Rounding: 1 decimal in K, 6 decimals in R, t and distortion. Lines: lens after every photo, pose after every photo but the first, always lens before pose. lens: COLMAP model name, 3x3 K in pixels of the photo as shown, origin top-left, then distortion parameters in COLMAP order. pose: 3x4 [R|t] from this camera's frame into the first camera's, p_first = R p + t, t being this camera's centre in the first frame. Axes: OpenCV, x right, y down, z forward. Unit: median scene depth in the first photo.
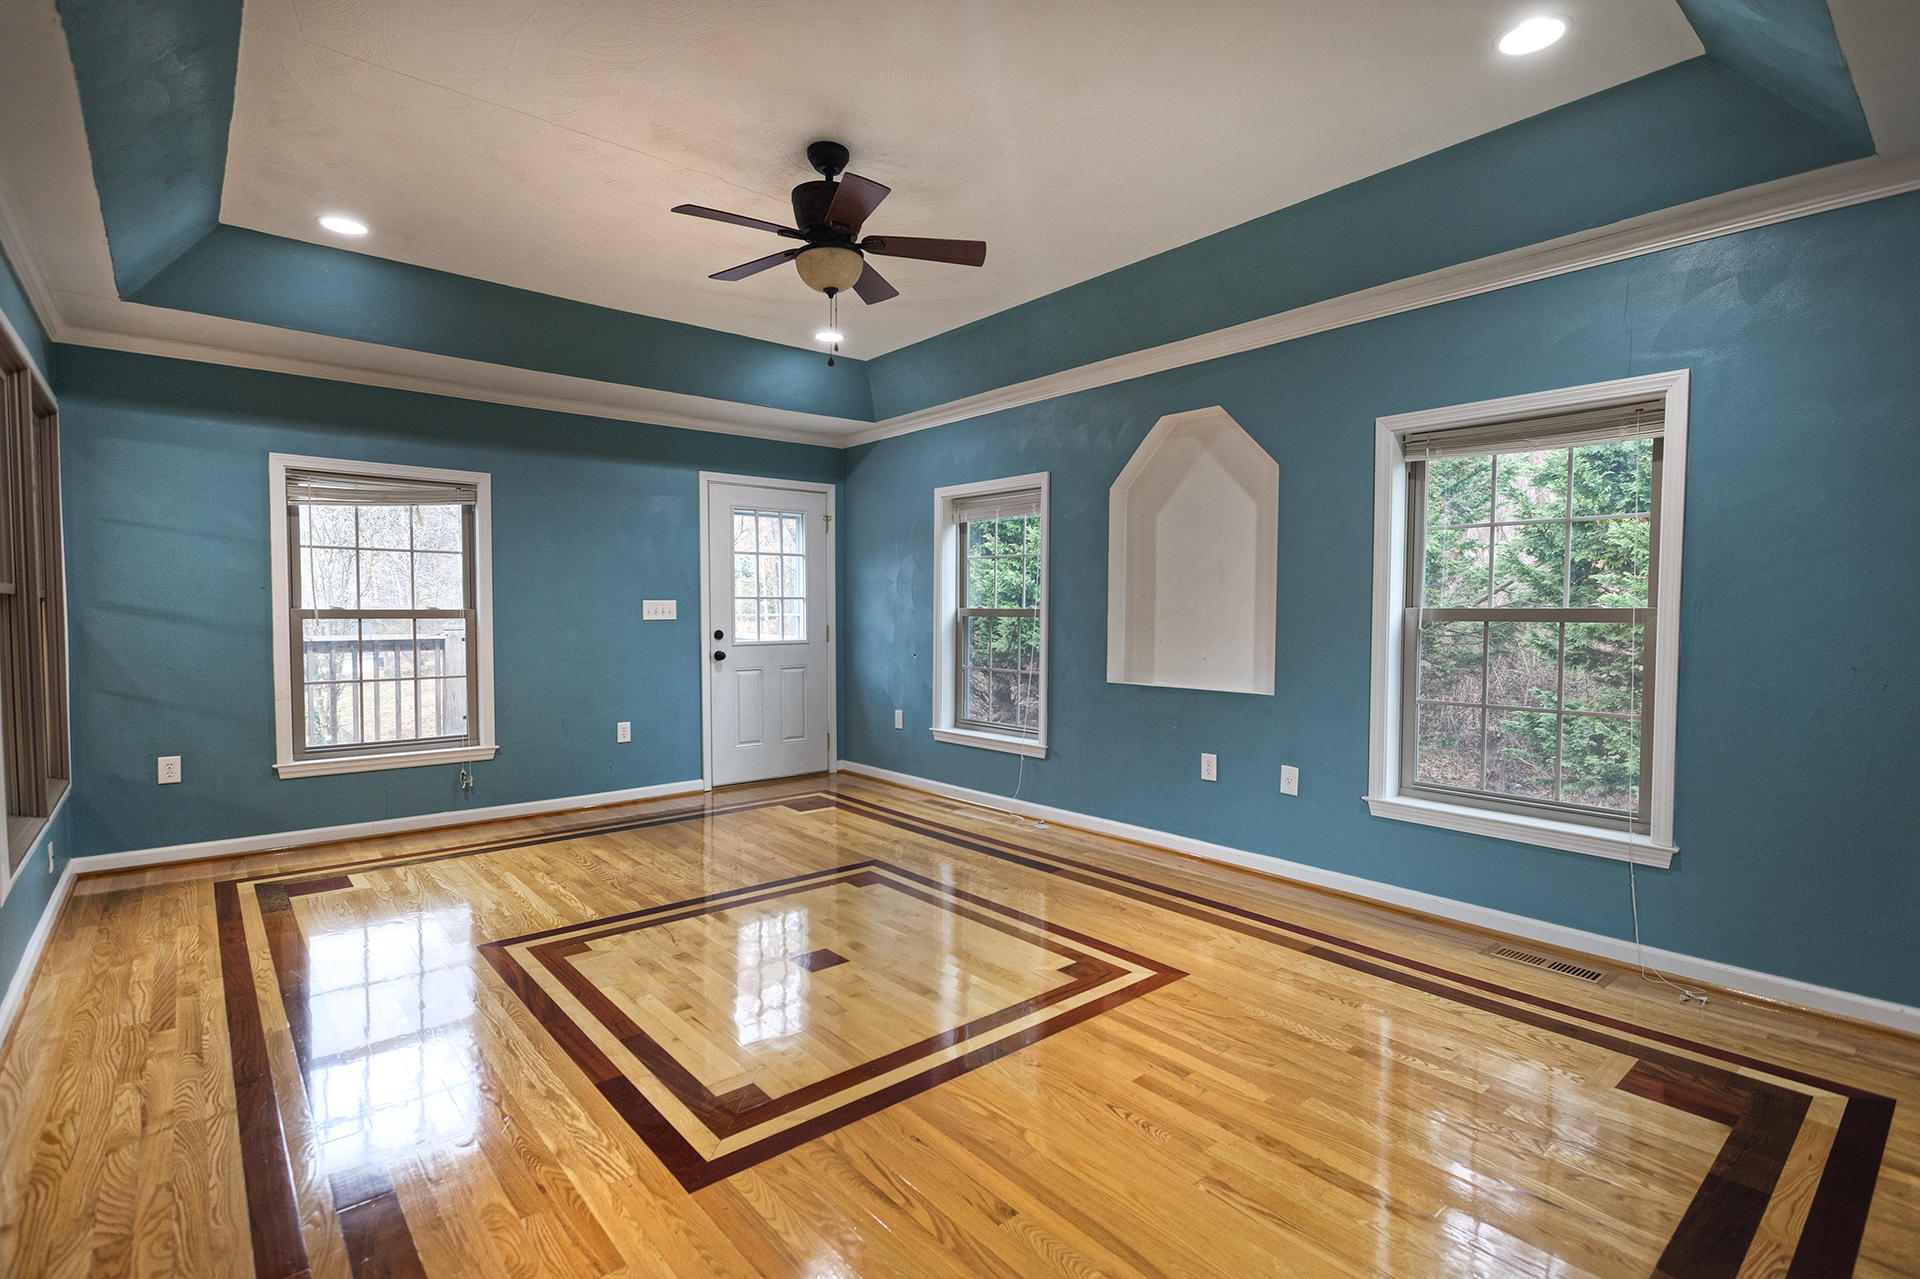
lens RADIAL K [[904.5, 0, 949.8], [0, 904.5, 637.6], [0, 0, 1]] dist [0.000522, -0.000249]
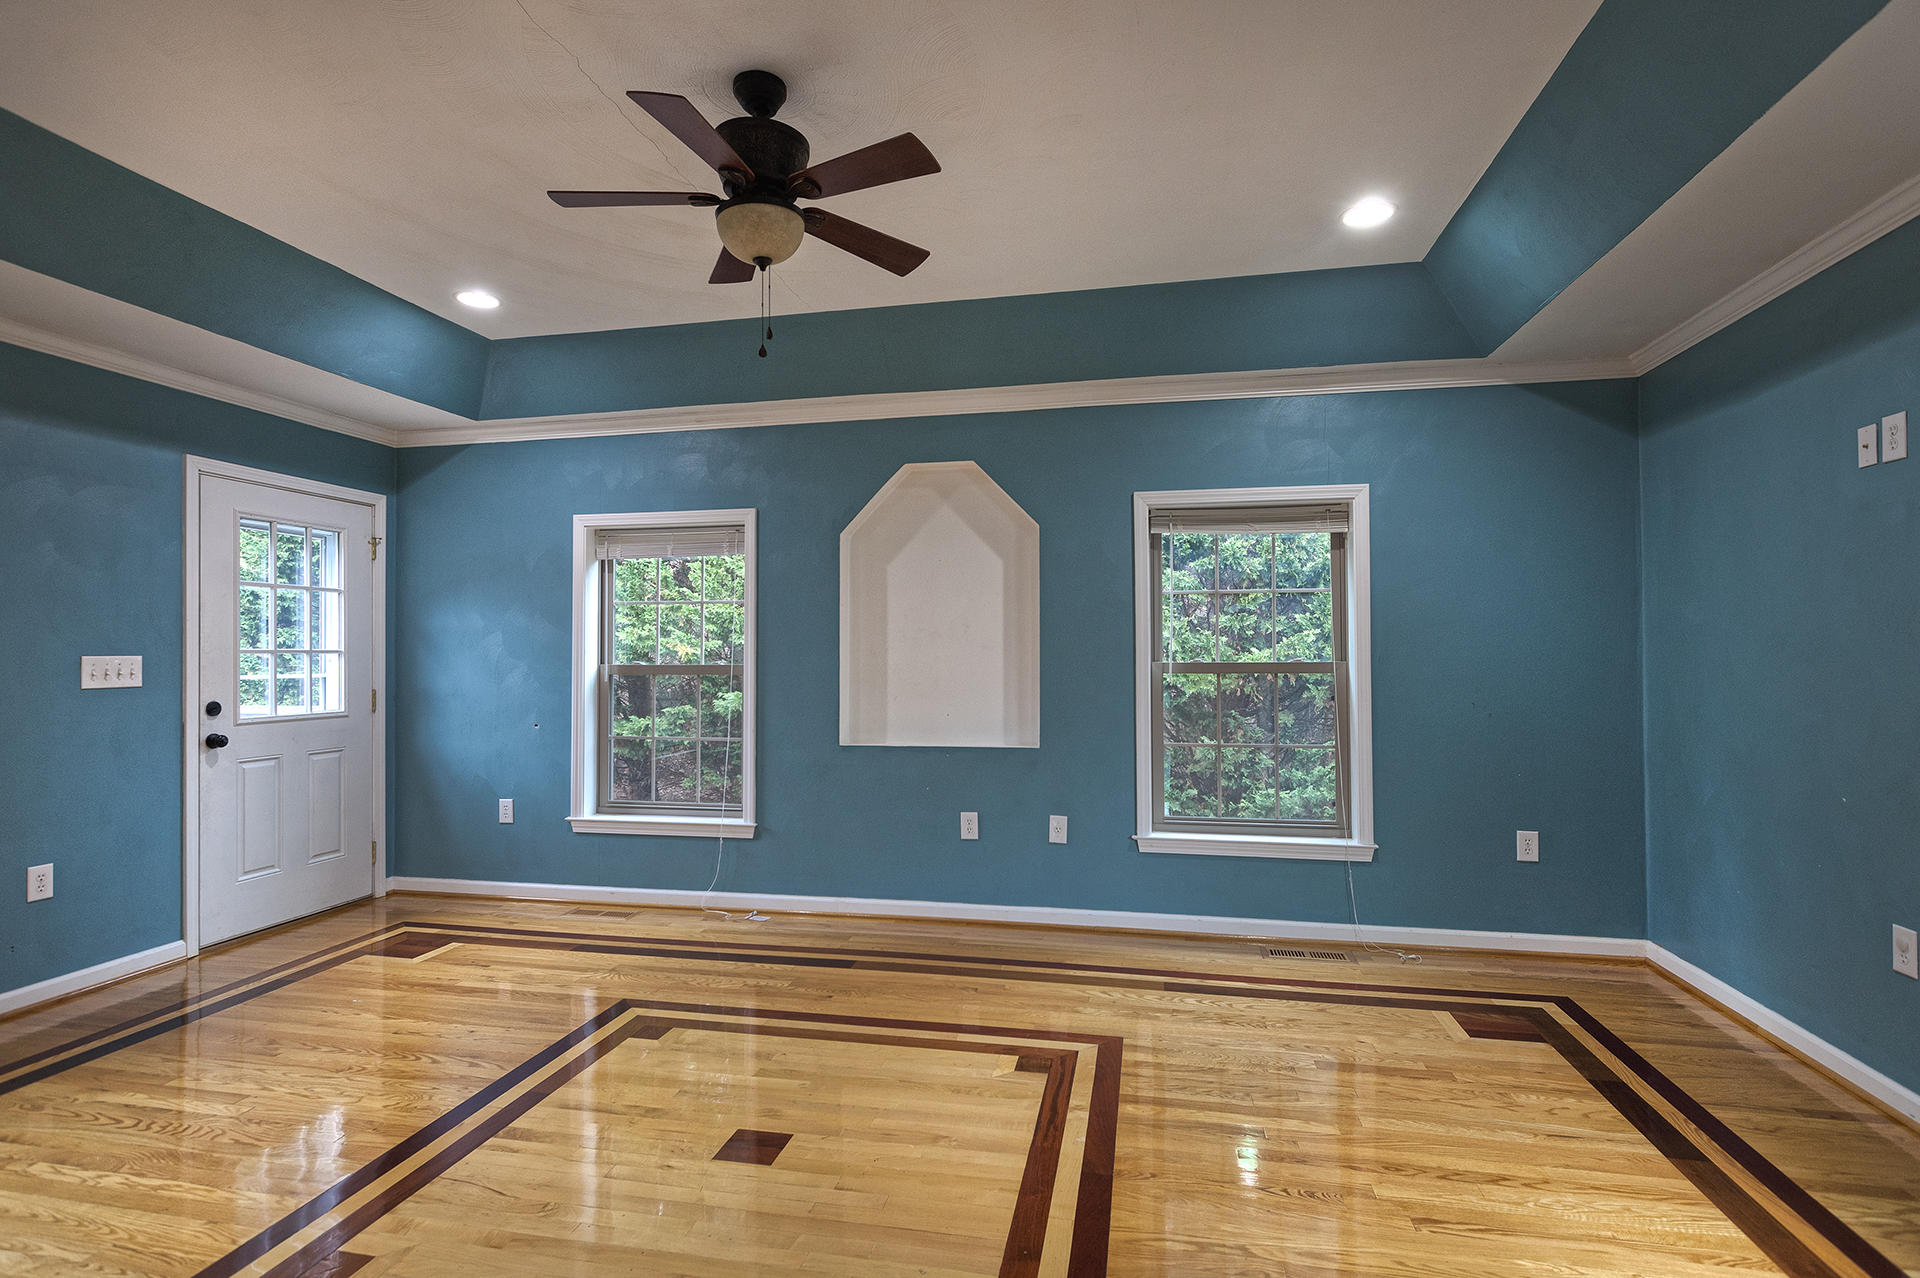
lens RADIAL K [[940.9, 0, 960.0], [0, 940.9, 639.0], [0, 0, 1]] dist [0.000462, 0.000185]
pose [[0.787389, 0.007271, 0.616414, -0.321343], [0.025058, 0.998726, -0.043790, -0.012976], [-0.615947, 0.049926, 0.786204, 0.178510]]
